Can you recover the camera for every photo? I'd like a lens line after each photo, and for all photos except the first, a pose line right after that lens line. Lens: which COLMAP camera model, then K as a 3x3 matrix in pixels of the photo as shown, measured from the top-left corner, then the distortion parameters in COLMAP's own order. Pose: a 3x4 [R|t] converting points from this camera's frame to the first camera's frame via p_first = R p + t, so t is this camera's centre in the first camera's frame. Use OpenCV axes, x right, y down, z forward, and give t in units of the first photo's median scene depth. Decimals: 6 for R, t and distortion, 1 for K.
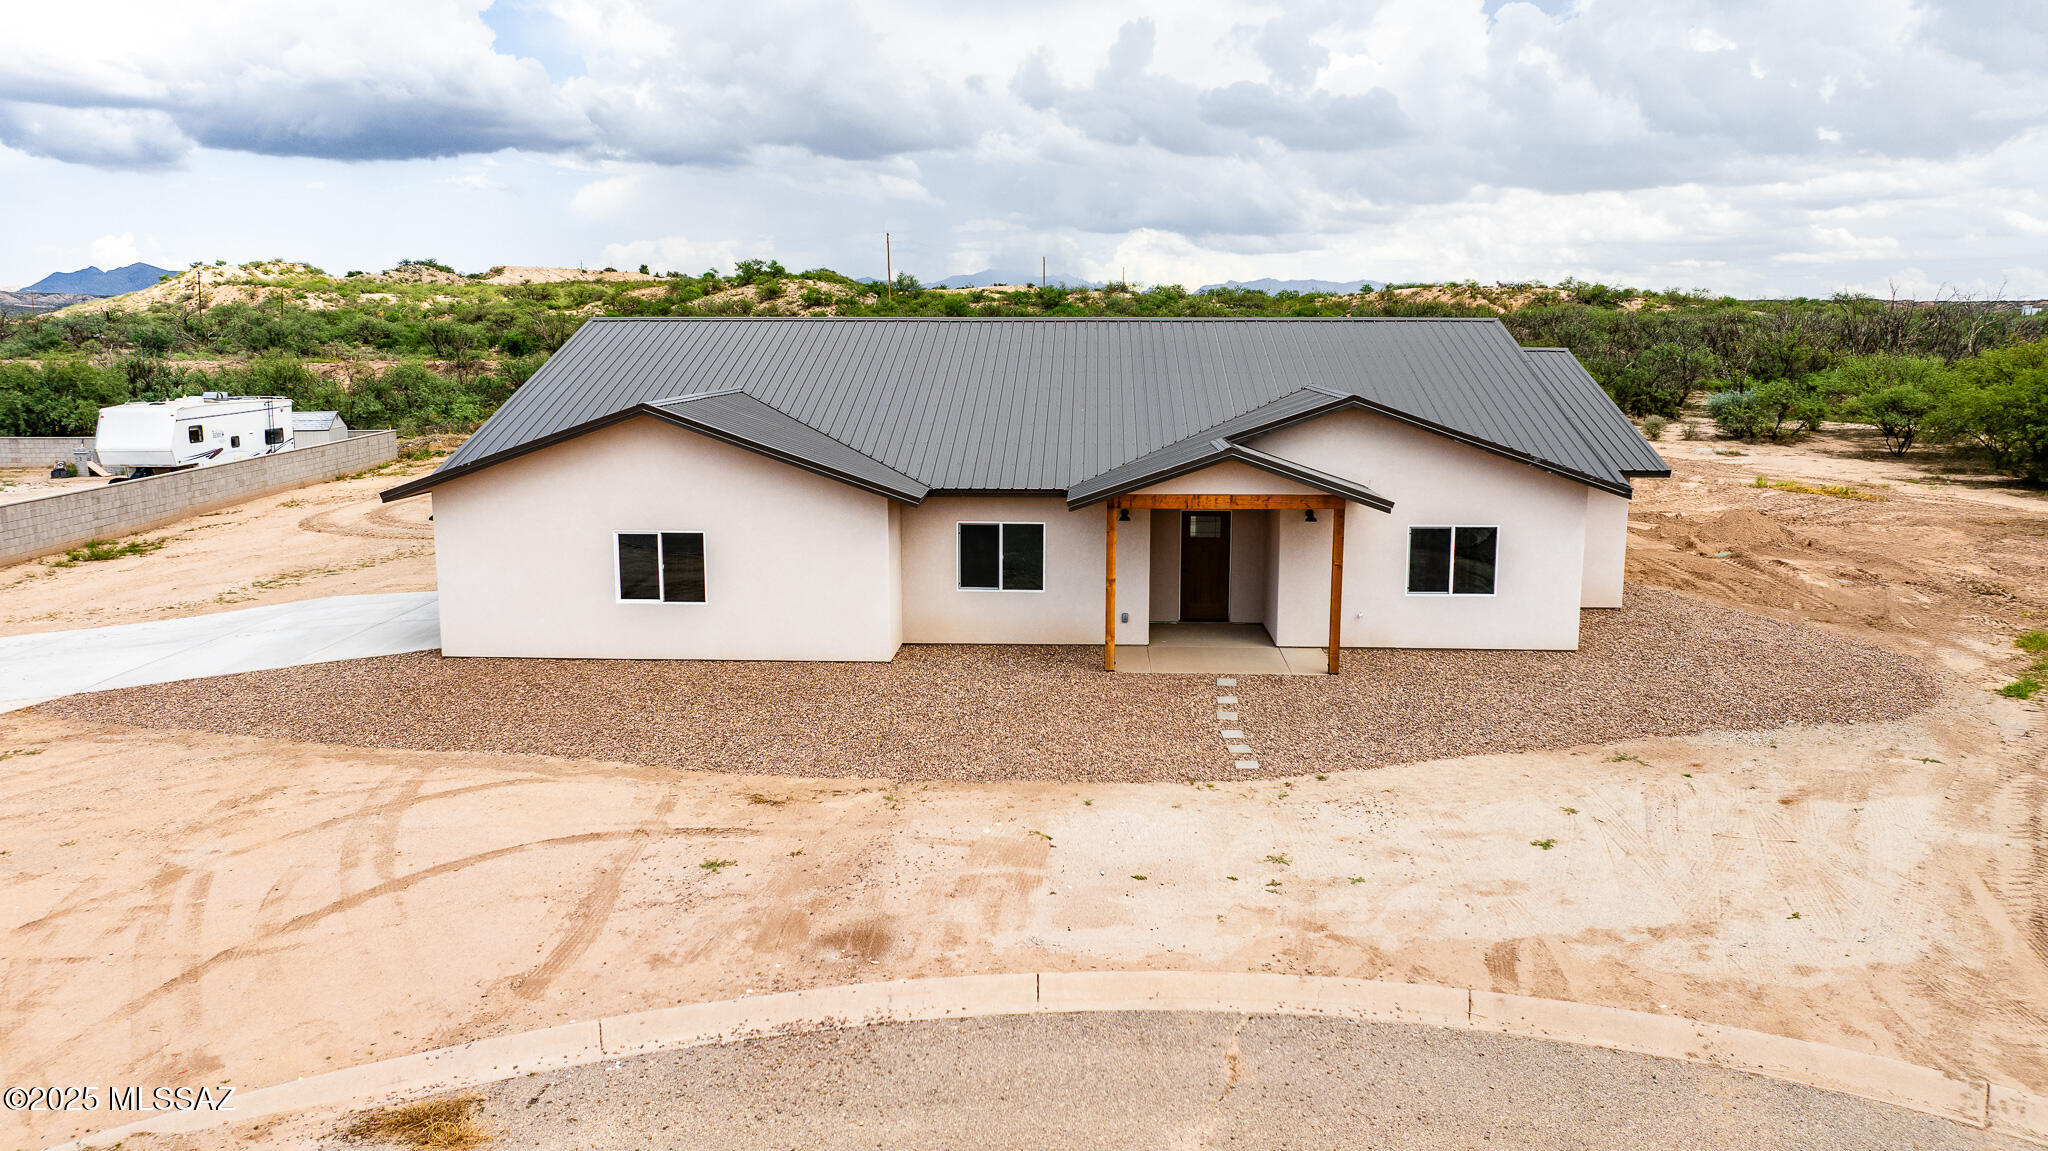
lens RADIAL K [[1439.5, 0, 1038.0], [0, 1439.5, 568.0], [0, 0, 1]] dist [-0.017703, 0.005165]
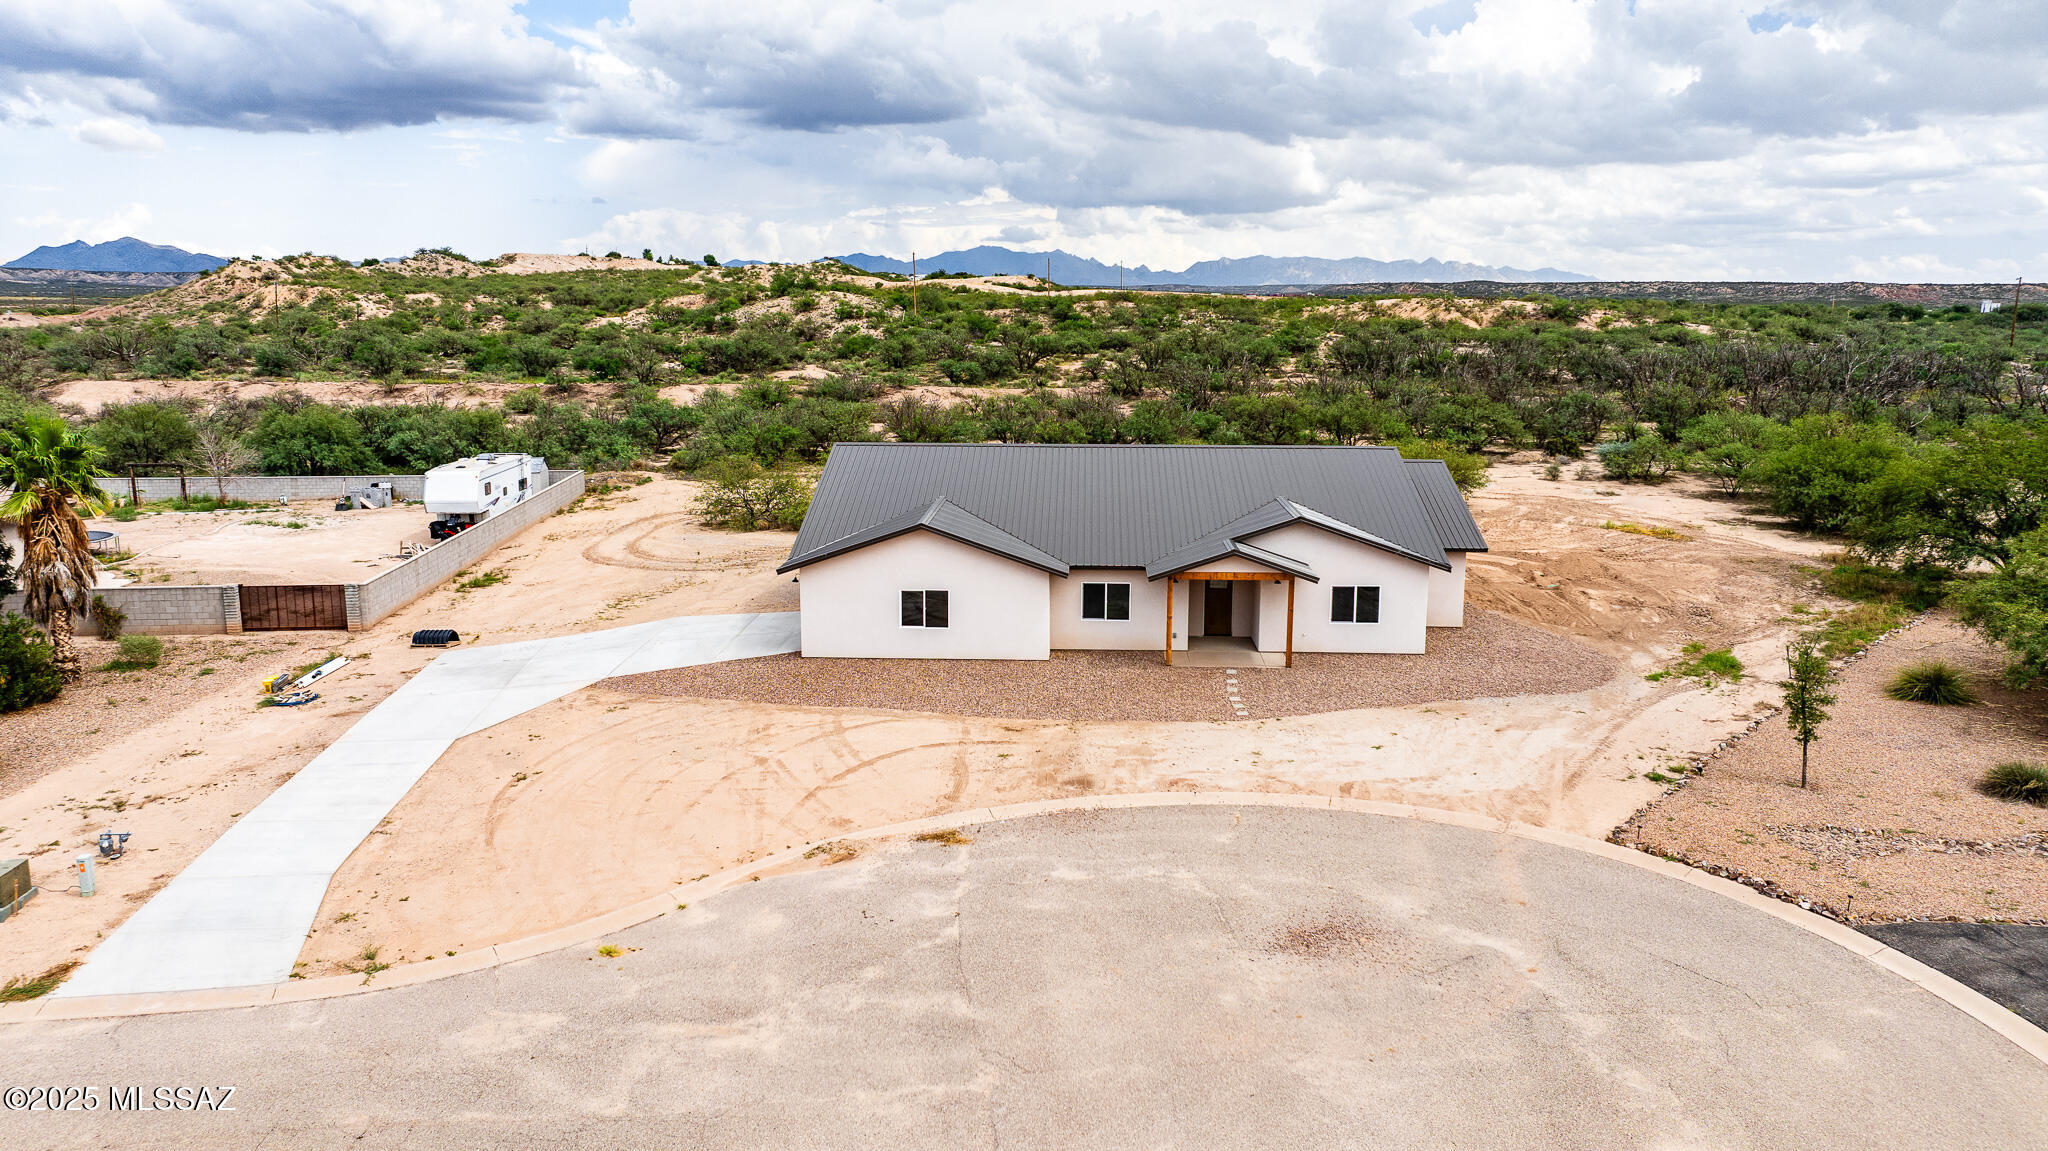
lens RADIAL K [[1439.5, 0, 1038.0], [0, 1439.5, 568.0], [0, 0, 1]] dist [-0.017703, 0.005165]
pose [[0.999984, 0.001546, 0.005471, -0.130278], [-0.001633, 0.999872, 0.015890, -0.084429], [-0.005446, -0.015899, 0.999859, -0.863986]]
